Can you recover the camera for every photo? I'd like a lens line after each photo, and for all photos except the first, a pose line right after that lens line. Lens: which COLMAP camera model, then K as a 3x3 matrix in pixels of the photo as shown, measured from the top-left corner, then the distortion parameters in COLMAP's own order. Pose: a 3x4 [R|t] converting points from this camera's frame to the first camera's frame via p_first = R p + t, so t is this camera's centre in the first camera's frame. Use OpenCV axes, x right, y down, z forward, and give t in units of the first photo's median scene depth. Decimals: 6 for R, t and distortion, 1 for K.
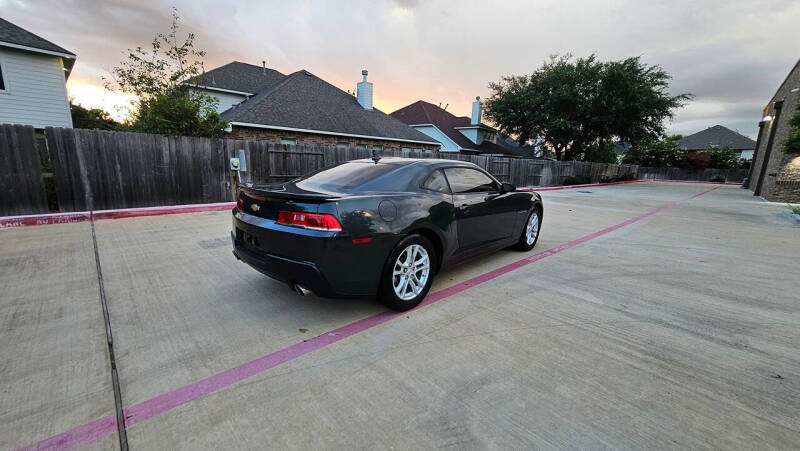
lens RADIAL K [[312.7, 0, 395.9], [0, 312.7, 224.6], [0, 0, 1]] dist [0.002778, -0.000642]
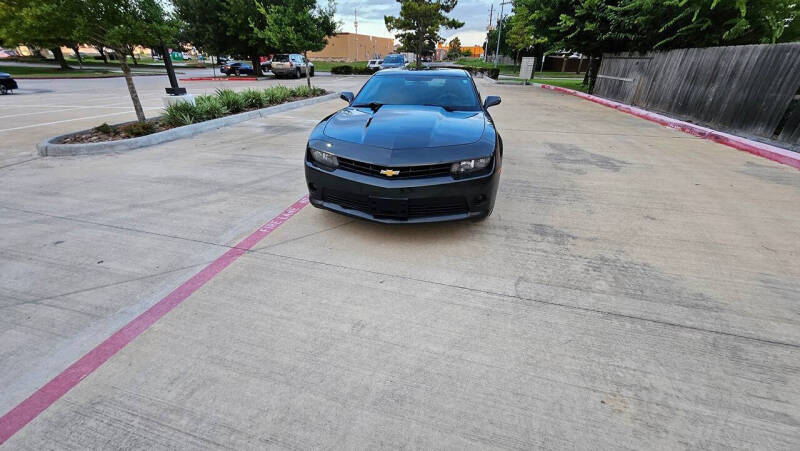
lens RADIAL K [[317.7, 0, 394.7], [0, 317.7, 224.4], [0, 0, 1]] dist [0.004525, 0.000337]
pose [[-0.835311, 0.222342, -0.502812, 0.173562], [-0.140151, 0.798239, 0.585809, -0.085656], [0.531614, 0.559803, -0.635616, 0.404755]]
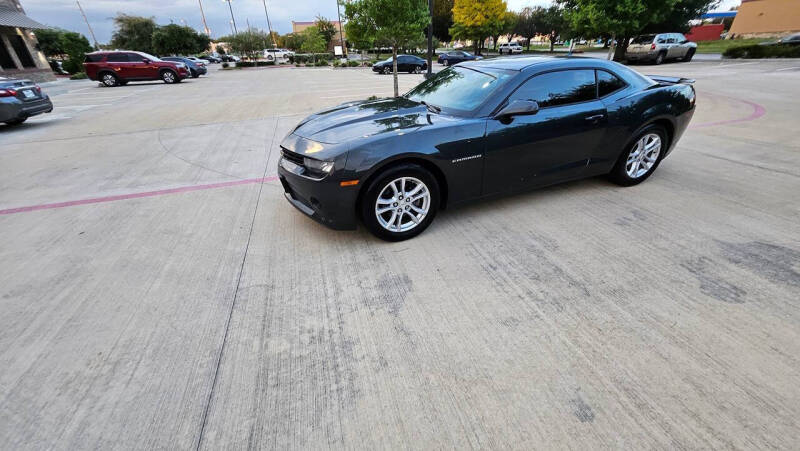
lens RADIAL K [[312.7, 0, 395.9], [0, 312.7, 224.6], [0, 0, 1]] dist [0.002778, -0.000642]
pose [[-0.900016, -0.214334, 0.379517, -0.010624], [0.092471, 0.757015, 0.646821, -0.092273], [-0.425935, 0.617243, -0.661506, 0.407312]]
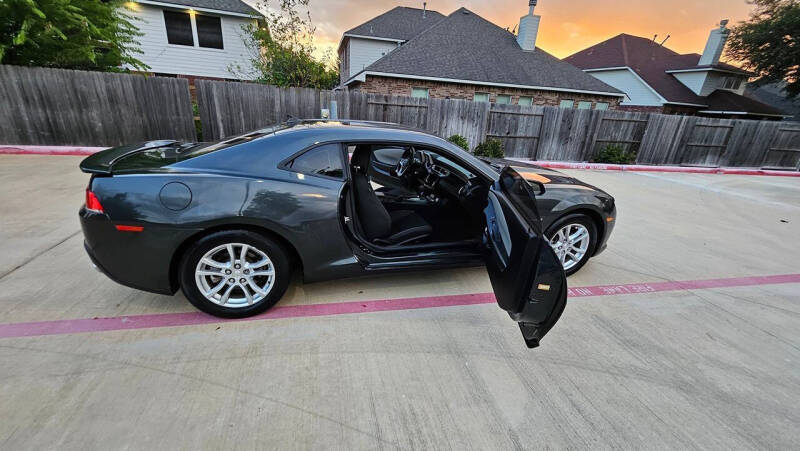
lens RADIAL K [[316.4, 0, 398.4], [0, 316.4, 222.3], [0, 0, 1]] dist [0.006432, -0.000148]
pose [[0.864962, 0.198202, -0.461040, 0.106446], [-0.133450, 0.976467, 0.169418, -0.024143], [0.483769, -0.085015, 0.871057, 0.073451]]
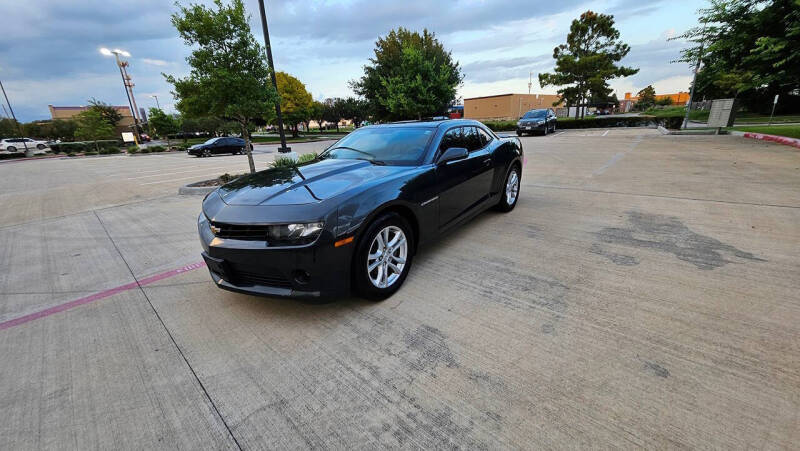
lens RADIAL K [[314.6, 0, 394.6], [0, 314.6, 222.6], [0, 0, 1]] dist [0.004408, -0.000040]
pose [[-0.995880, 0.047319, -0.077353, 0.046235], [0.004327, 0.876876, 0.480698, -0.084742], [0.090575, 0.478383, -0.873468, 0.416956]]
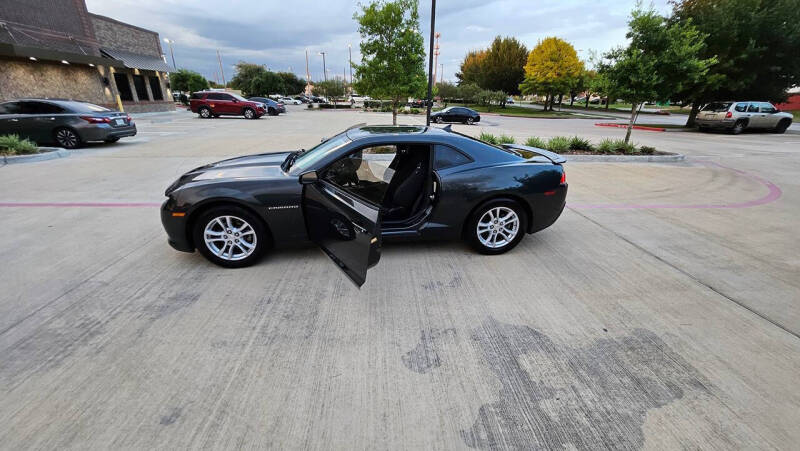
lens RADIAL K [[314.6, 0, 394.6], [0, 314.6, 222.6], [0, 0, 1]] dist [0.004408, -0.000040]
pose [[-0.768239, -0.274769, 0.578197, -0.120564], [0.090359, 0.847616, 0.522859, -0.096868], [-0.633754, 0.453926, -0.626344, 0.356694]]
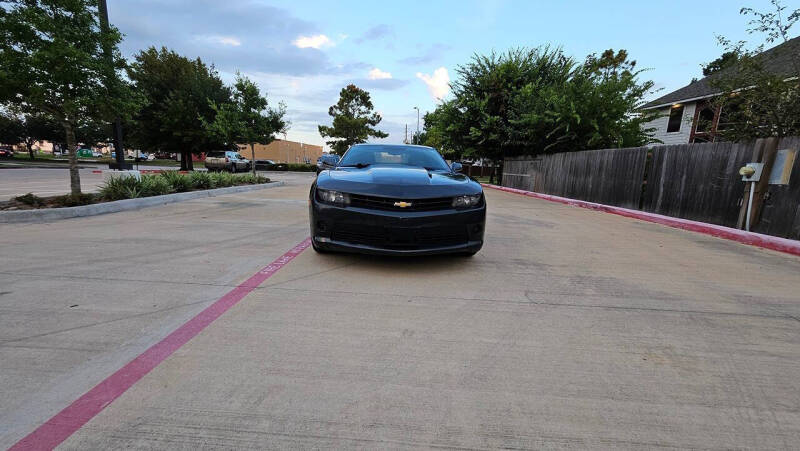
lens RADIAL K [[317.7, 0, 394.7], [0, 317.7, 224.4], [0, 0, 1]] dist [0.004525, 0.000337]
pose [[-0.691529, 0.076000, -0.718340, 0.212908], [-0.197478, 0.936676, 0.289207, -0.058687], [0.694831, 0.341851, -0.632730, 0.401468]]
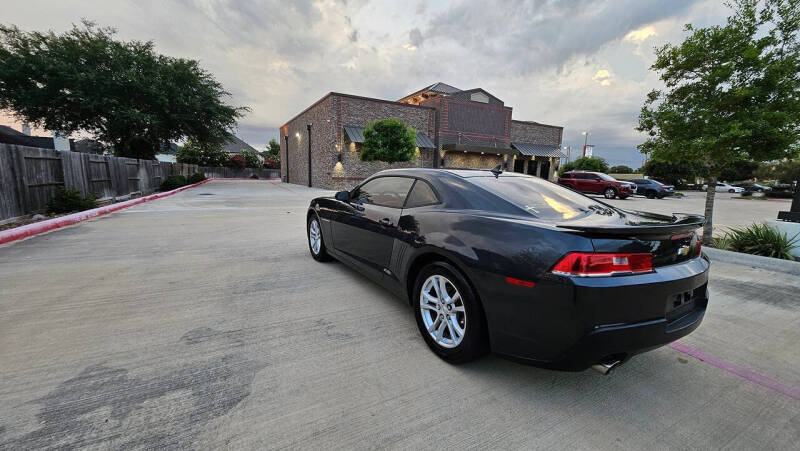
lens RADIAL K [[314.6, 0, 394.6], [0, 314.6, 222.6], [0, 0, 1]] dist [0.004408, -0.000040]
pose [[0.265868, -0.168666, 0.949140, -0.167765], [0.171454, 0.977151, 0.125617, -0.041212], [-0.948640, 0.129337, 0.288712, 0.184597]]
